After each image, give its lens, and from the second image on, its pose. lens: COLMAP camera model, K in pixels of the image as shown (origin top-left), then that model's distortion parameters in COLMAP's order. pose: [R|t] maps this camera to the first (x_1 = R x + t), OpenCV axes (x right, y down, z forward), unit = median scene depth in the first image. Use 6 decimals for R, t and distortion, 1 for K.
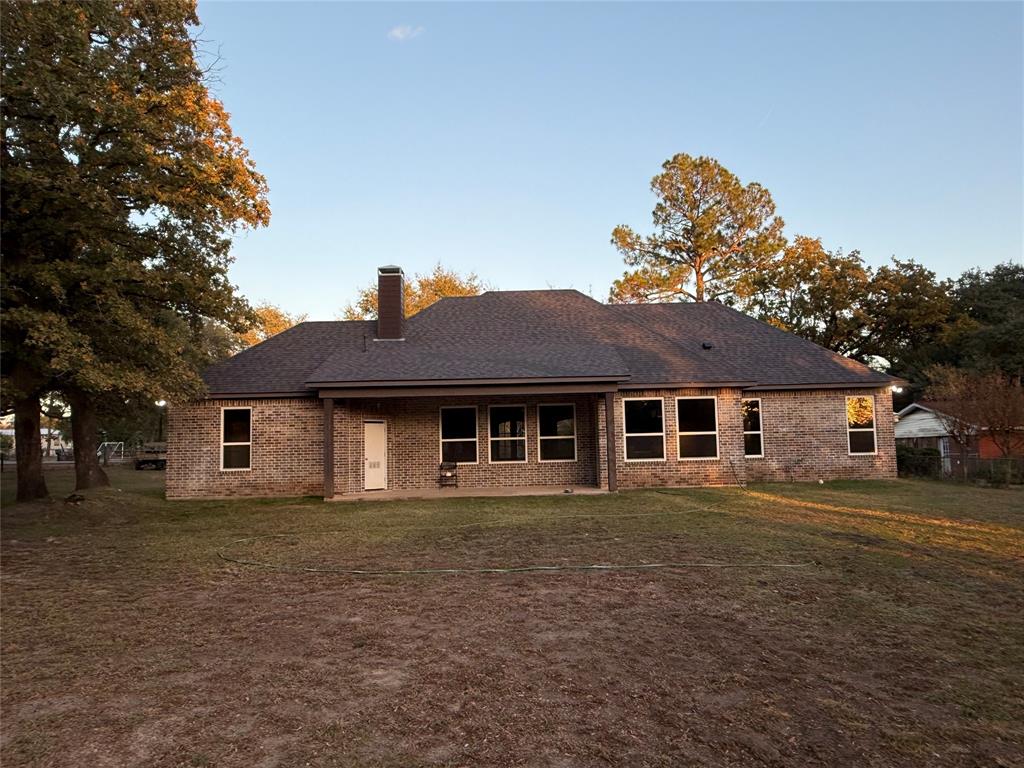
lens RADIAL K [[688.2, 0, 520.4], [0, 688.2, 388.4], [0, 0, 1]] dist [-0.006577, -0.000509]
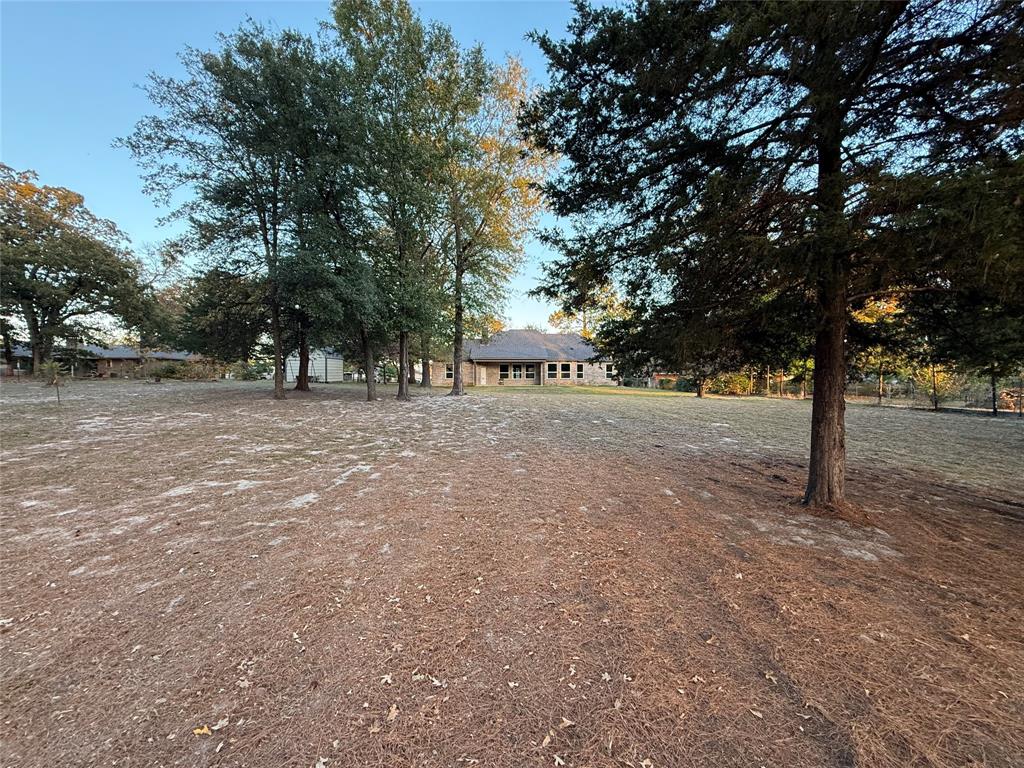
lens RADIAL K [[407.9, 0, 509.3], [0, 407.9, 383.4], [0, 0, 1]] dist [0.001919, 0.000198]
pose [[0.999203, 0.019995, 0.034555, -0.139324], [-0.022980, 0.995832, 0.088267, -0.066701], [-0.032646, -0.088990, 0.995497, -1.261182]]
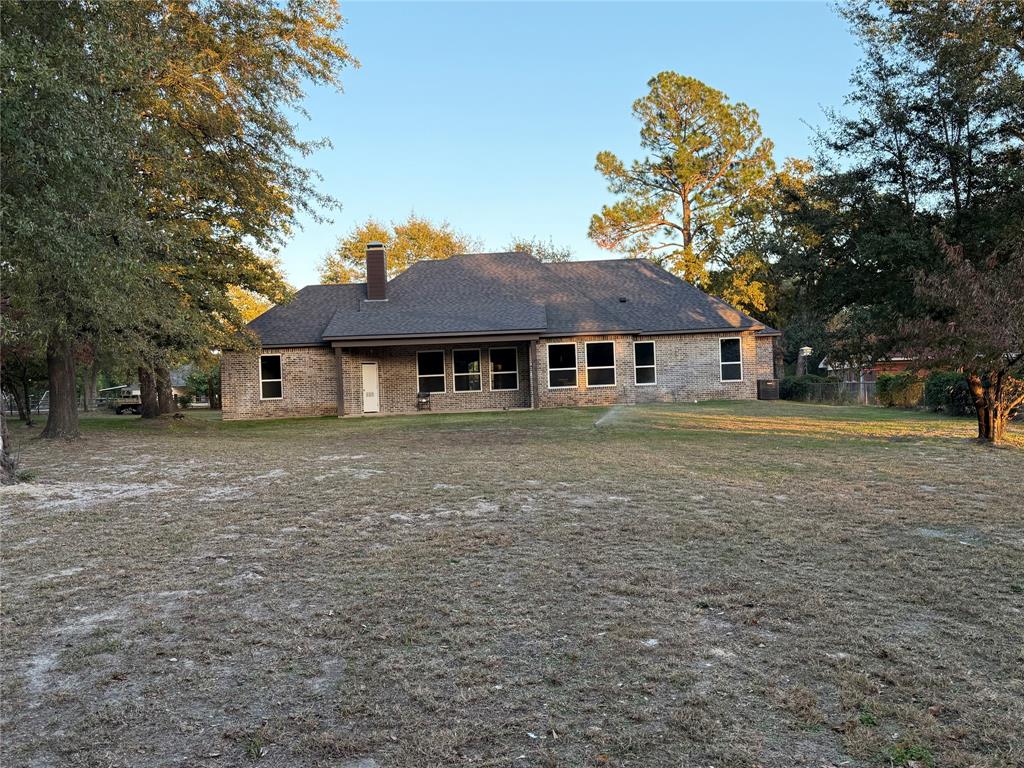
lens RADIAL K [[941.8, 0, 507.8], [0, 941.8, 393.1], [0, 0, 1]] dist [0.190614, 0.000000]
pose [[0.999508, -0.016364, -0.026749, 0.112123], [0.018523, 0.996413, 0.082577, -0.041917], [0.025301, -0.083032, 0.996226, -0.861500]]
